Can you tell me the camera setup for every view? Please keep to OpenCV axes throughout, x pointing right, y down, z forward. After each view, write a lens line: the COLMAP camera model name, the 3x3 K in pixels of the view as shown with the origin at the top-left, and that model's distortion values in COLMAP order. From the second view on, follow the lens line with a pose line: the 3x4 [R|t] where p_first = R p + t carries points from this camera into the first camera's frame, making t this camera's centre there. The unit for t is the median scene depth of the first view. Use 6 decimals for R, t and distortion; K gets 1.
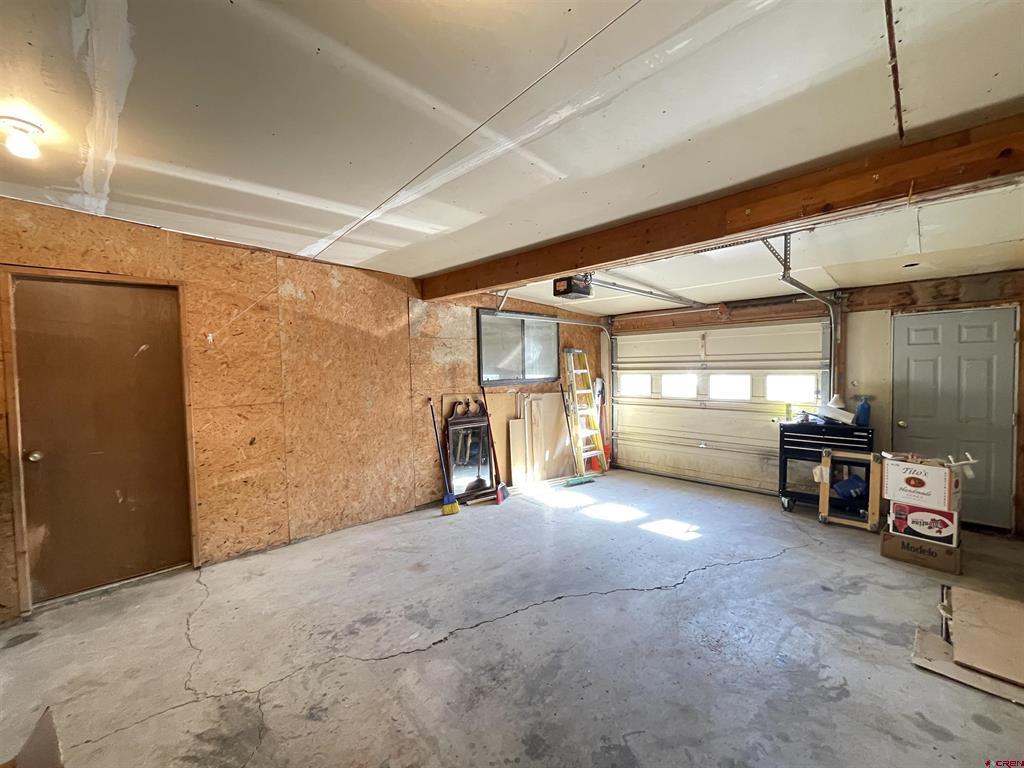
lens RADIAL K [[413.0, 0, 511.5], [0, 413.0, 383.4], [0, 0, 1]] dist [-0.000601, -0.000468]
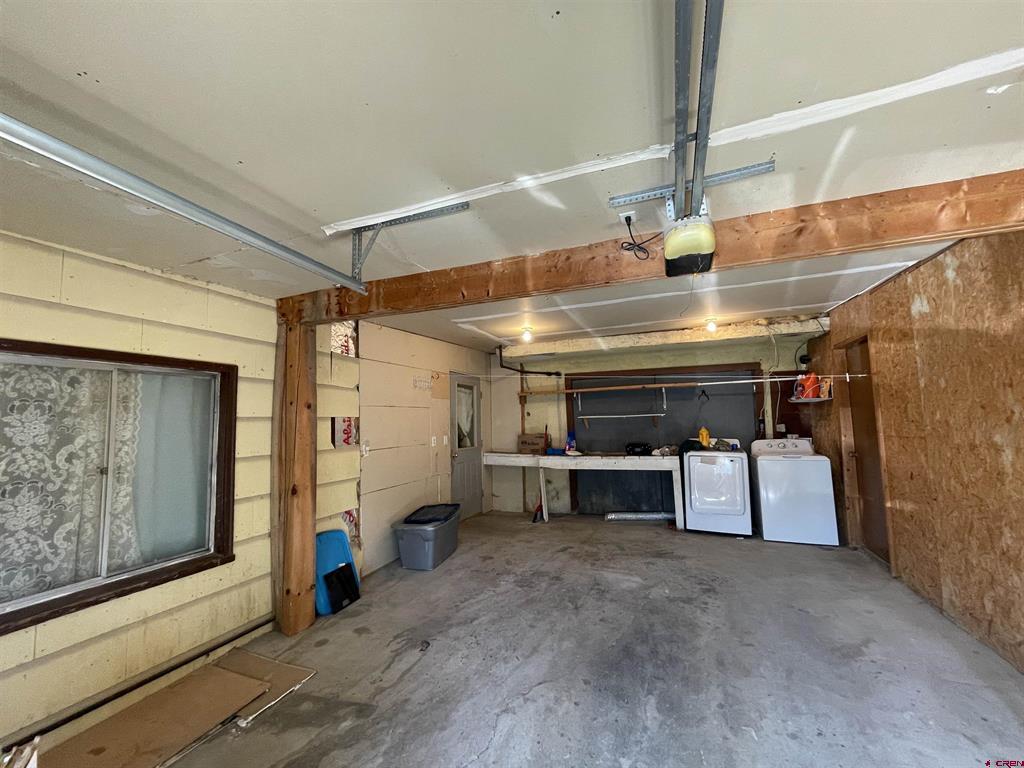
lens RADIAL K [[413.0, 0, 509.4], [0, 413.0, 386.2], [0, 0, 1]] dist [-0.000601, -0.000468]
pose [[-0.913283, 0.006330, -0.407277, 0.823276], [0.023780, 0.999002, -0.037798, -0.068998], [0.406631, -0.044206, -0.912522, 2.036180]]
